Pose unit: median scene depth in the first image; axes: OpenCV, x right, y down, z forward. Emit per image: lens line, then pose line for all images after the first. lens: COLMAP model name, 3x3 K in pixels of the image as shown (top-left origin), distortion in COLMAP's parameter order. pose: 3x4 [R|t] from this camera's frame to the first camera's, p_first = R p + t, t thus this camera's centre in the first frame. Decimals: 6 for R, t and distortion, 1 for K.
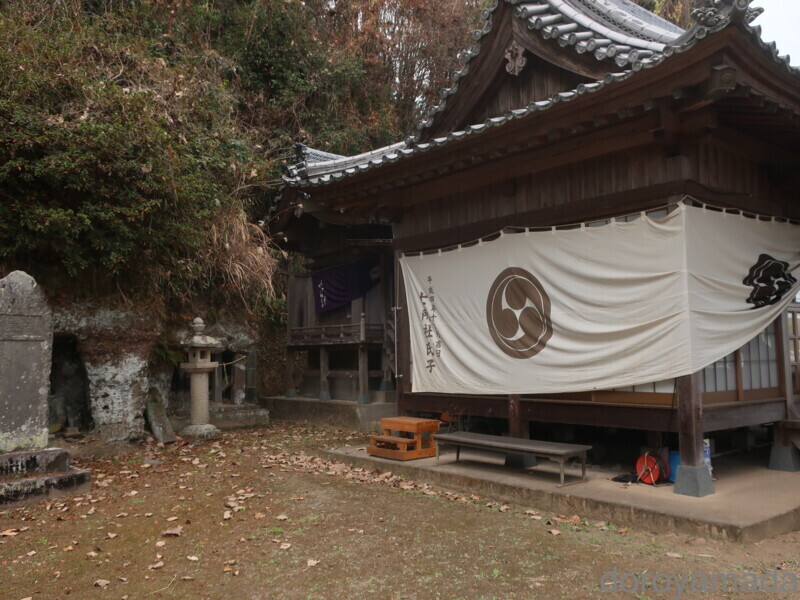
lens RADIAL K [[705.0, 0, 400.0], [0, 705.0, 300.0], [0, 0, 1]] dist [-0.002180, 0.005176]
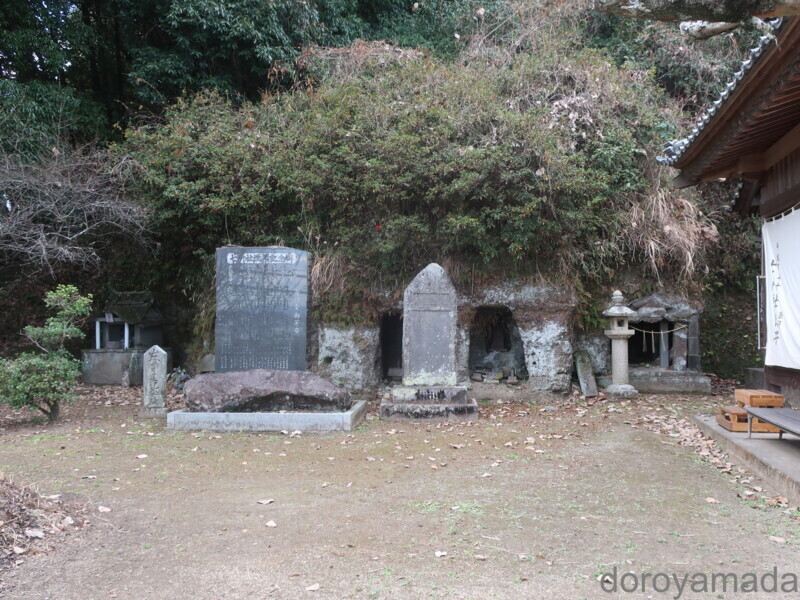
lens RADIAL K [[705.0, 0, 400.0], [0, 705.0, 300.0], [0, 0, 1]] dist [-0.002180, 0.005176]
pose [[0.642986, -0.010173, -0.765810, 0.401717], [0.044438, 0.998723, 0.024044, -0.002693], [0.764587, -0.049491, 0.642617, 0.003426]]
